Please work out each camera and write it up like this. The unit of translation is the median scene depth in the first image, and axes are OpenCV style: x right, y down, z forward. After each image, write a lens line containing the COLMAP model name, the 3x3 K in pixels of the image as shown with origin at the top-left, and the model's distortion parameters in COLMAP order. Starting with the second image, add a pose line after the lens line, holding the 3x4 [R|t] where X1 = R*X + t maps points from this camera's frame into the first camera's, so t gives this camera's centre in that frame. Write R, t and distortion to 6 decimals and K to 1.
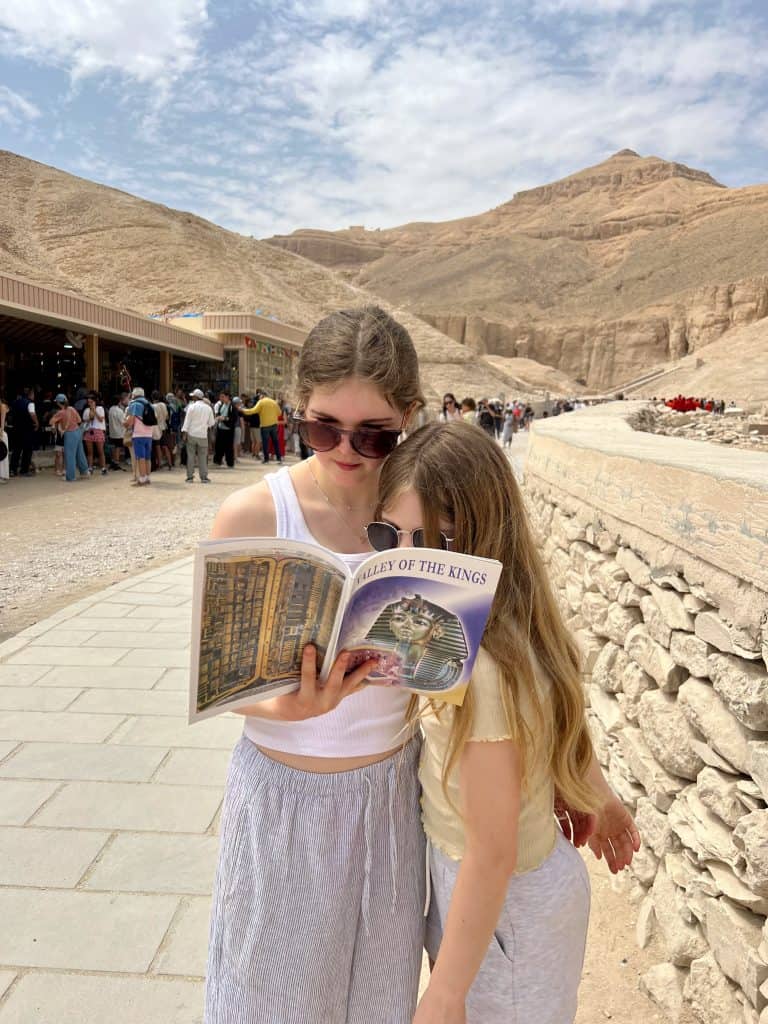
lens RADIAL K [[731.2, 0, 384.0], [0, 731.2, 512.0], [0, 0, 1]] dist [0.001961, -0.039457]
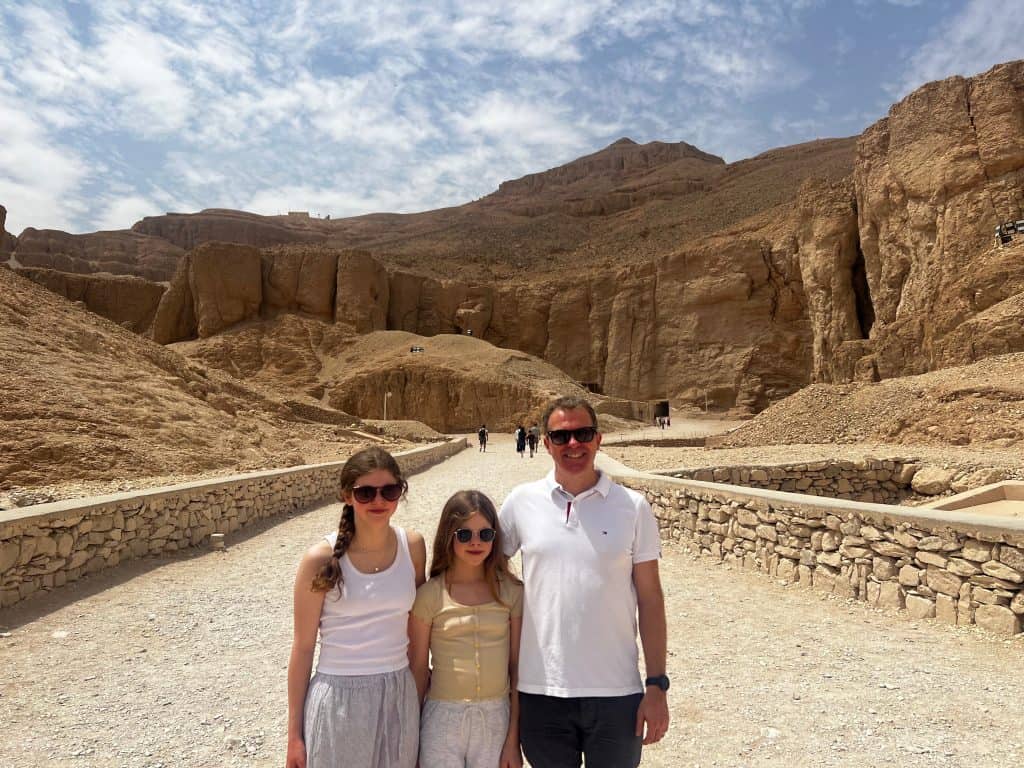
lens RADIAL K [[721.7, 0, 512.0], [0, 721.7, 384.0], [0, 0, 1]] dist [0.039046, -0.006027]
pose [[0.988986, -0.017205, 0.147009, 0.100192], [0.048075, 0.976709, -0.209112, -0.056989], [-0.139987, 0.213876, 0.966778, 0.369793]]
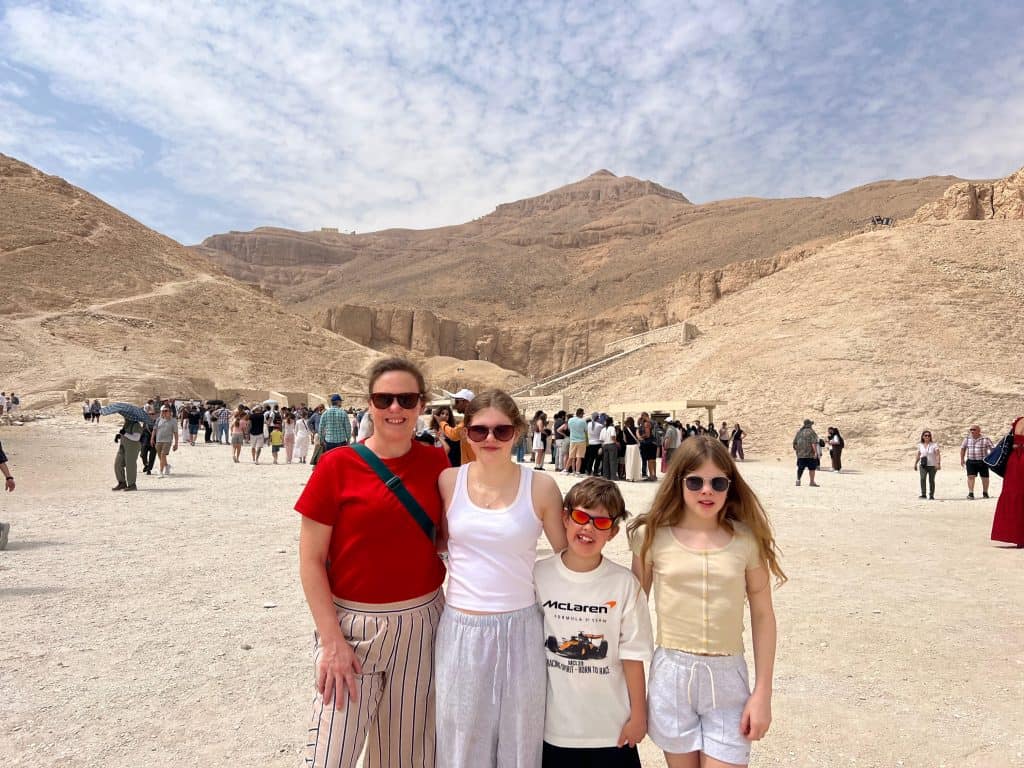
lens RADIAL K [[721.7, 0, 512.0], [0, 721.7, 384.0], [0, 0, 1]] dist [0.039046, -0.006027]
pose [[0.985969, 0.009587, 0.166652, 0.057333], [0.022121, 0.982041, -0.187364, -0.020472], [-0.165456, 0.188421, 0.968051, 0.136540]]
